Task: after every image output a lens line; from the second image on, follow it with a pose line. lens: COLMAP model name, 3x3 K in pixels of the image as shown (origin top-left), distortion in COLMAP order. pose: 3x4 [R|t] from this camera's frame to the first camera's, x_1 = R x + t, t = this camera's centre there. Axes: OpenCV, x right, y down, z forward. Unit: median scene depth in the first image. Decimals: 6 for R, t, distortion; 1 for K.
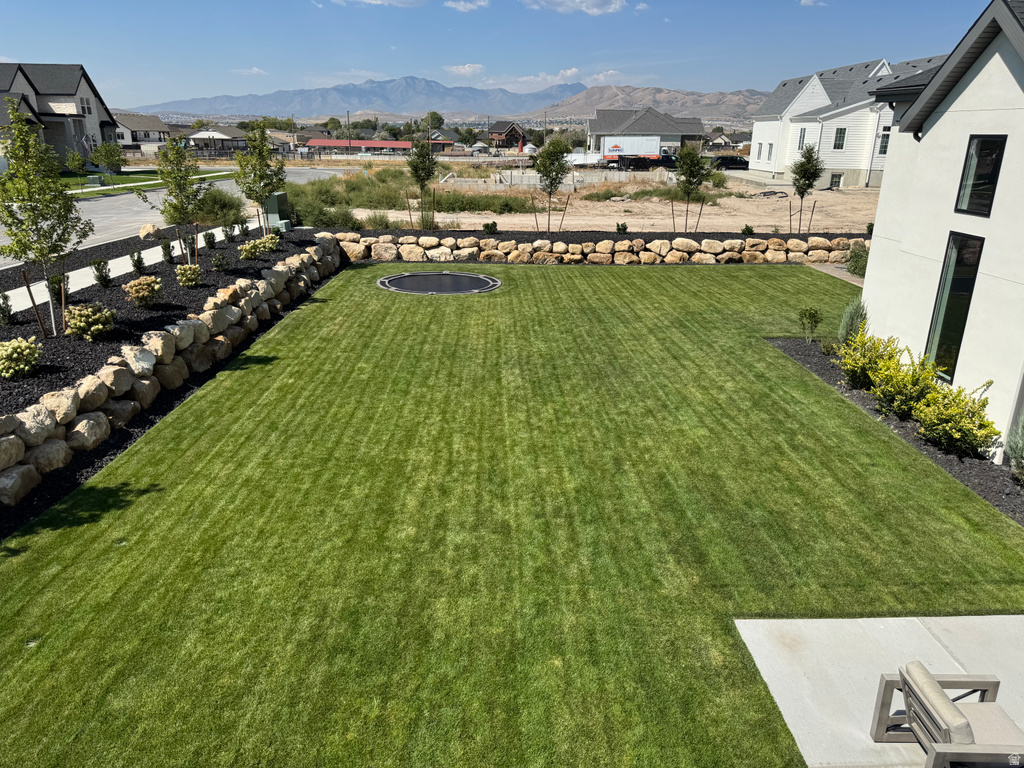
lens RADIAL K [[719.7, 0, 512.0], [0, 719.7, 384.0], [0, 0, 1]] dist [0.146391, -0.252321]
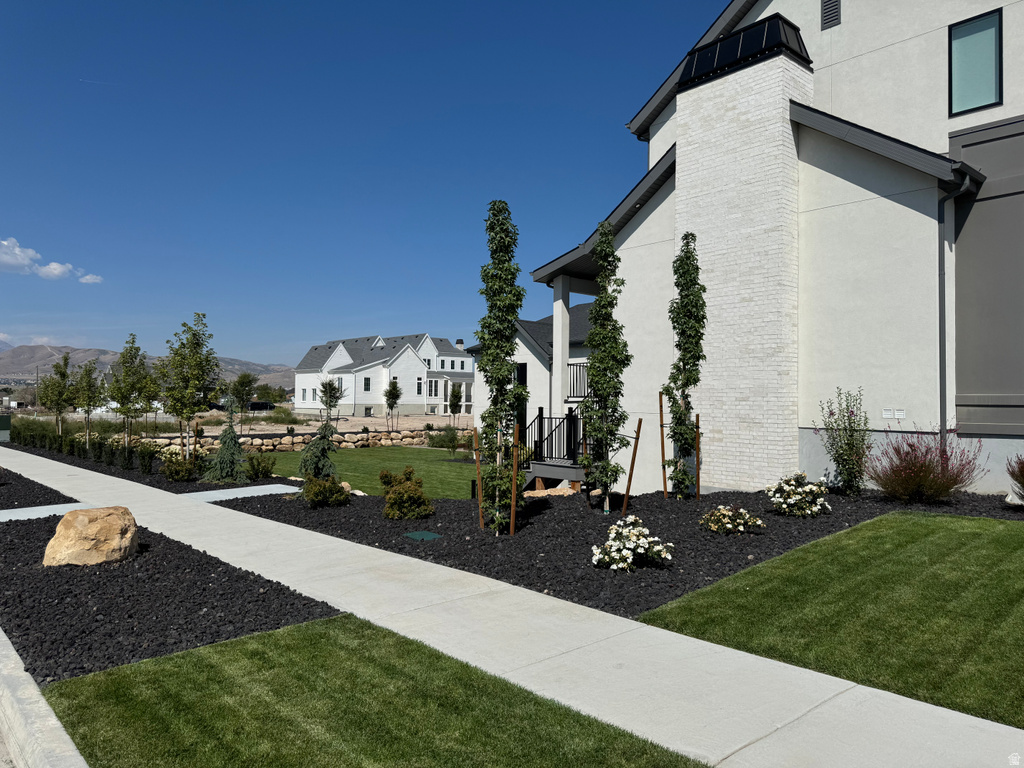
lens RADIAL K [[719.7, 0, 512.0], [0, 719.7, 384.0], [0, 0, 1]] dist [0.146391, -0.252321]
pose [[0.765755, 0.005822, 0.643106, -0.475220], [0.211076, 0.942294, -0.259862, 0.185878], [-0.607508, 0.334735, 0.720337, -0.394986]]
